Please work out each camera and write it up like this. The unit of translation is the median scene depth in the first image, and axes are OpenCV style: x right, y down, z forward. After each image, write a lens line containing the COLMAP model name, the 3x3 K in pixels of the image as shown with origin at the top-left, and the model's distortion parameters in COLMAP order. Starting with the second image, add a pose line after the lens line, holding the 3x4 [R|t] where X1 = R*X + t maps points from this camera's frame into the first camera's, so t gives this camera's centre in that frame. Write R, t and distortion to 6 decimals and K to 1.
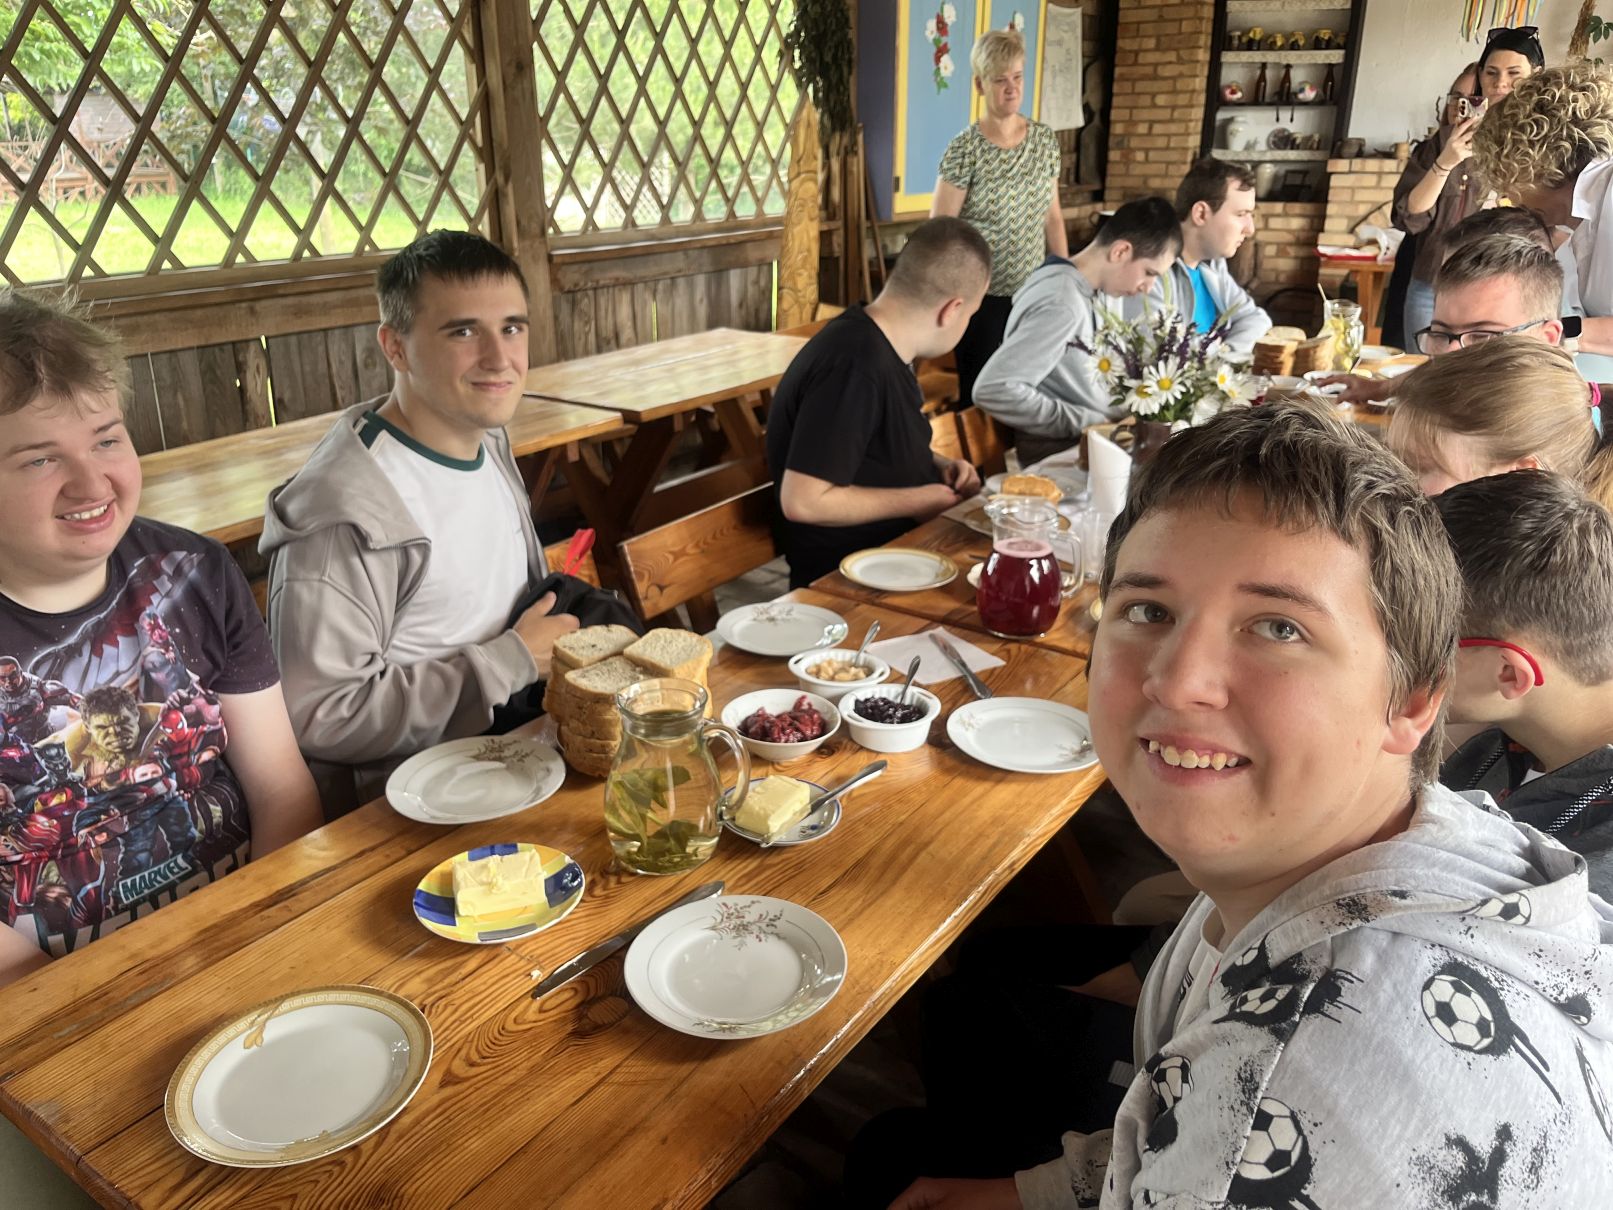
lens RADIAL K [[1222.9, 0, 807.2], [0, 1222.9, 599.0], [0, 0, 1]] dist [0.062540, -0.090439]
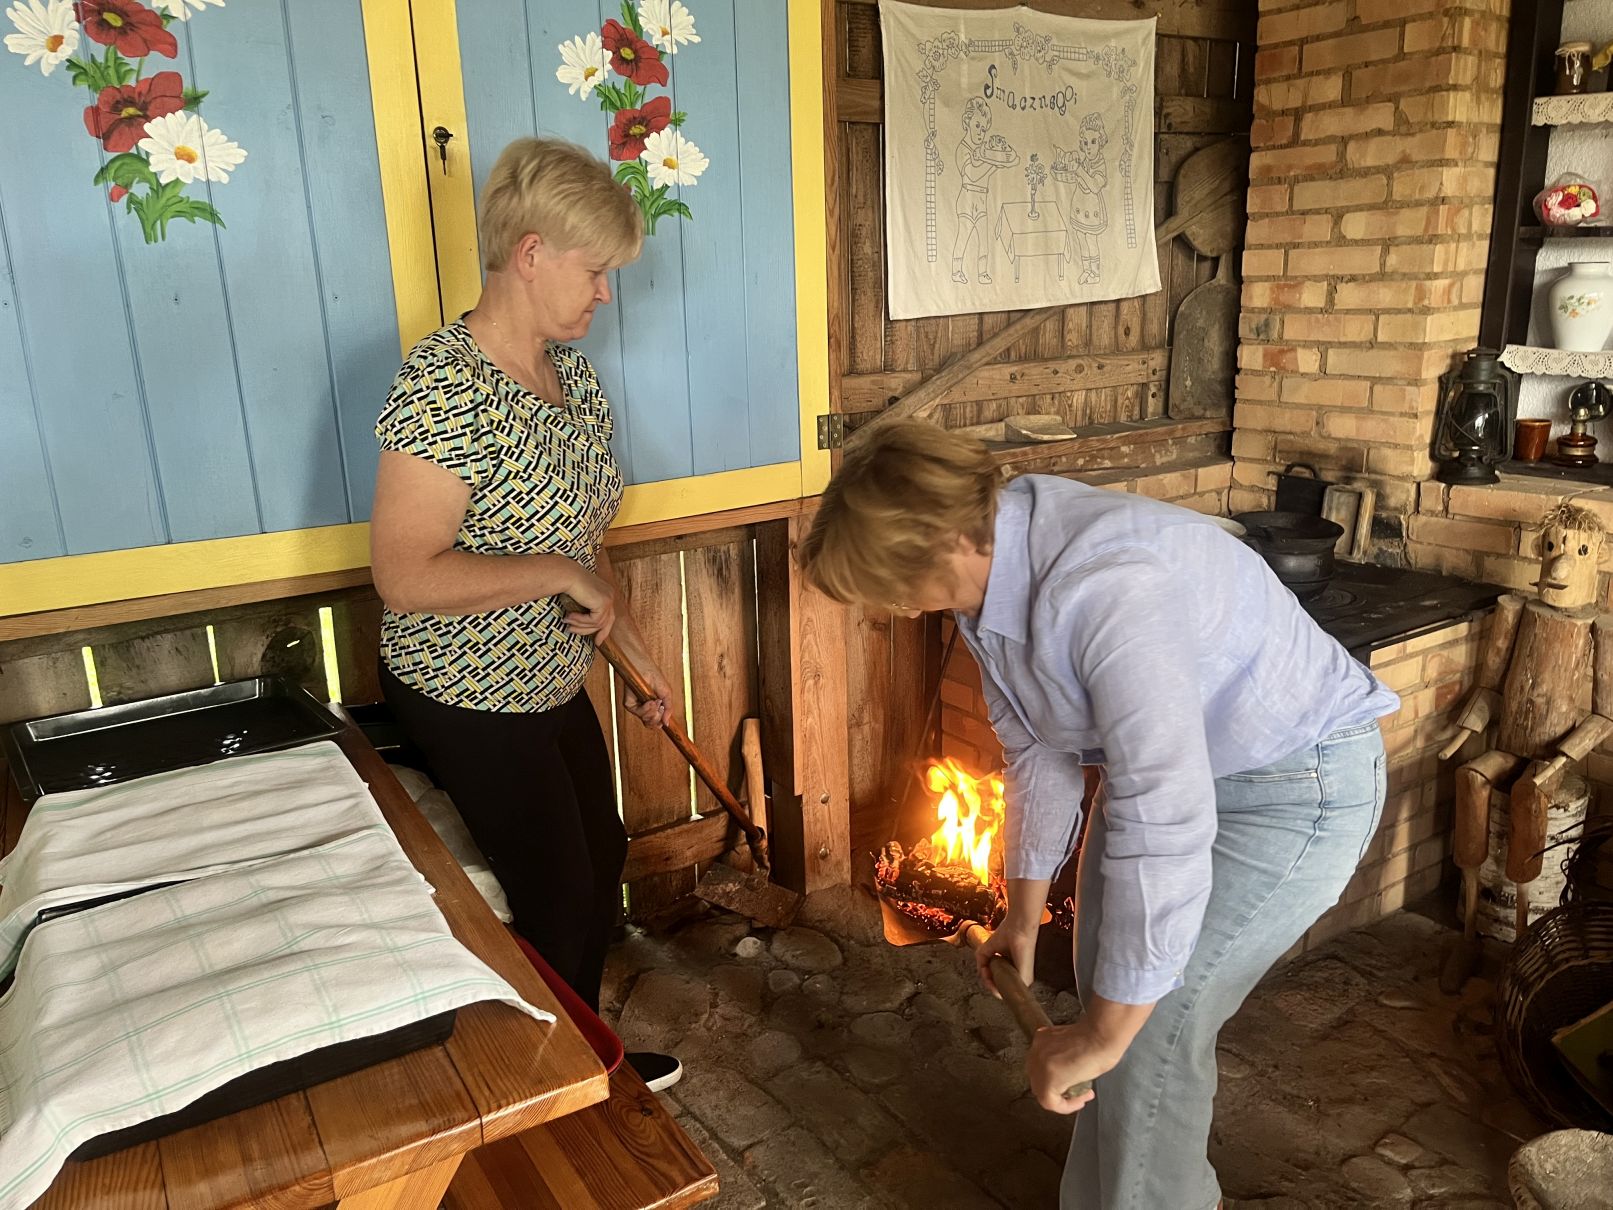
lens RADIAL K [[1222.9, 0, 807.5], [0, 1222.9, 596.2], [0, 0, 1]] dist [0.062540, -0.090439]
pose [[0.924449, 0.079990, -0.372822, 0.286194], [-0.116905, 0.990119, -0.077443, -0.241680], [0.362943, 0.115177, 0.924666, 0.599093]]
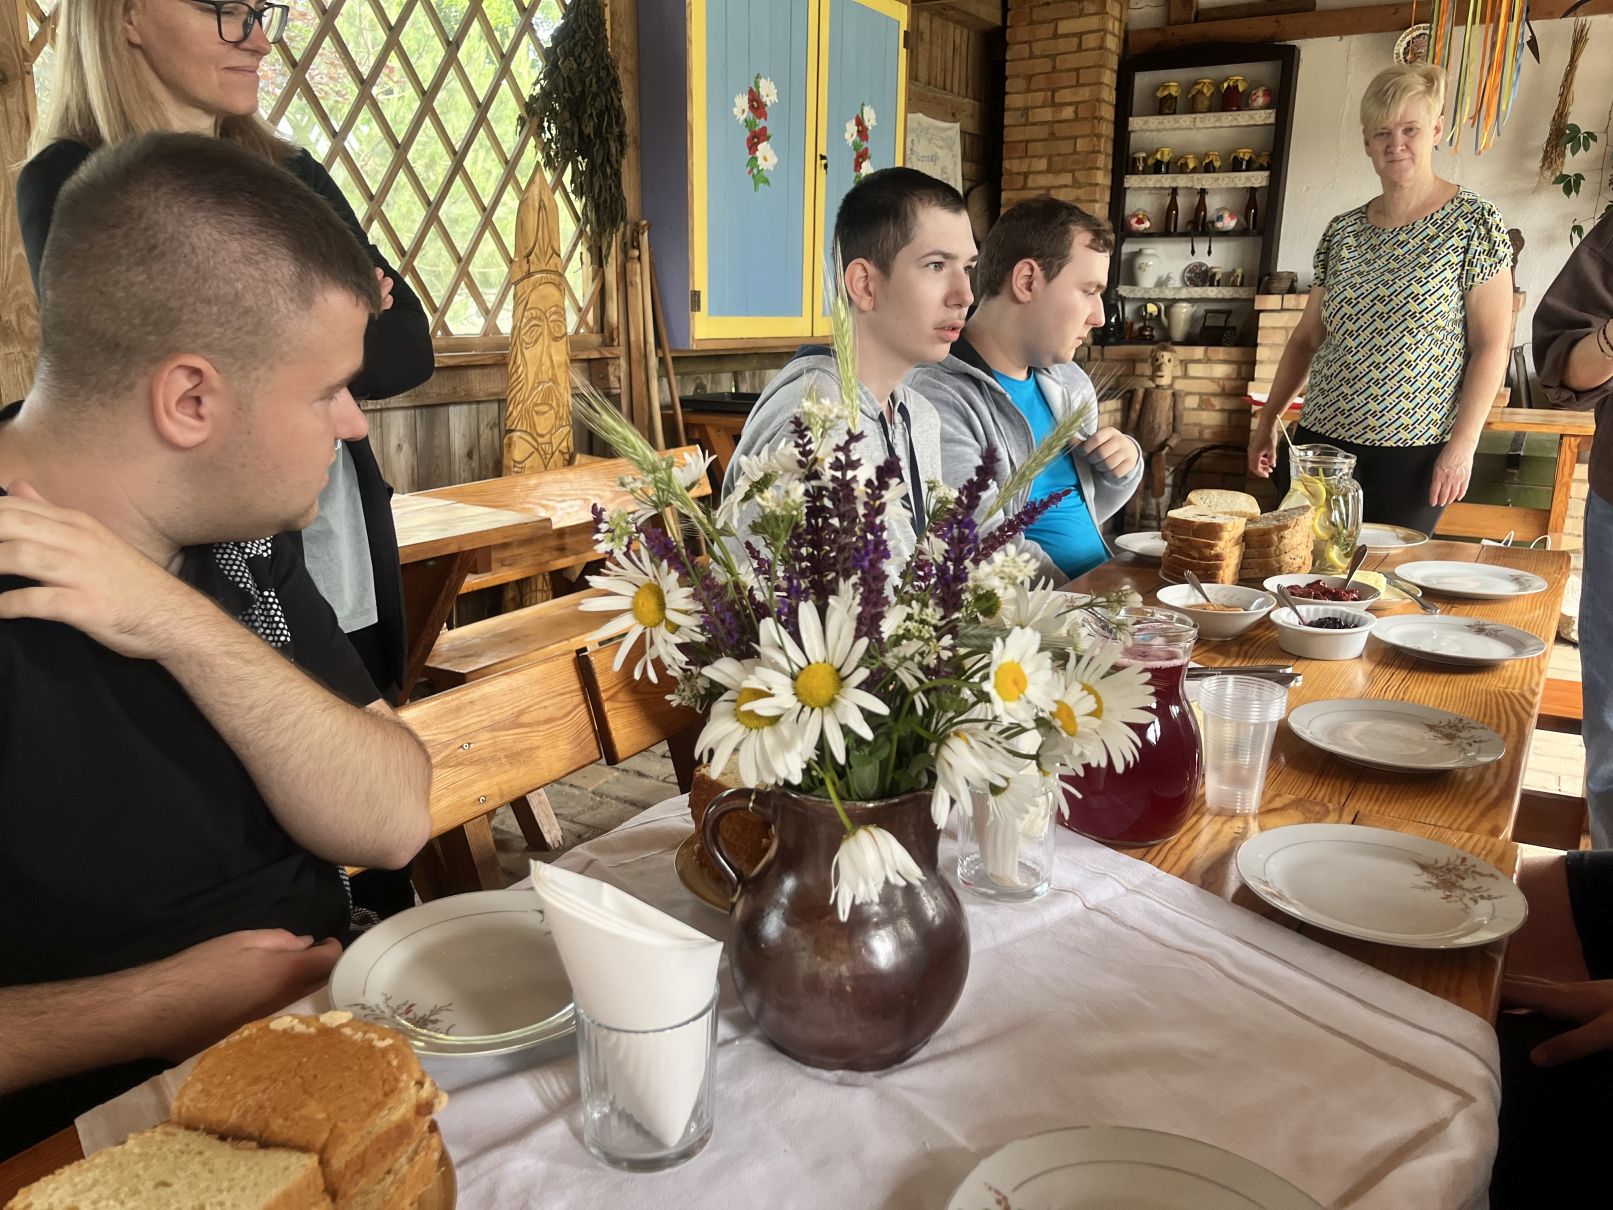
lens RADIAL K [[1222.9, 0, 793.1], [0, 1222.9, 584.9], [0, 0, 1]] dist [0.062540, -0.090439]
pose [[0.999306, 0.006843, 0.036621, 0.078644], [-0.001703, 0.990349, -0.138588, -0.045513], [-0.037216, 0.138430, 0.989673, 0.208691]]
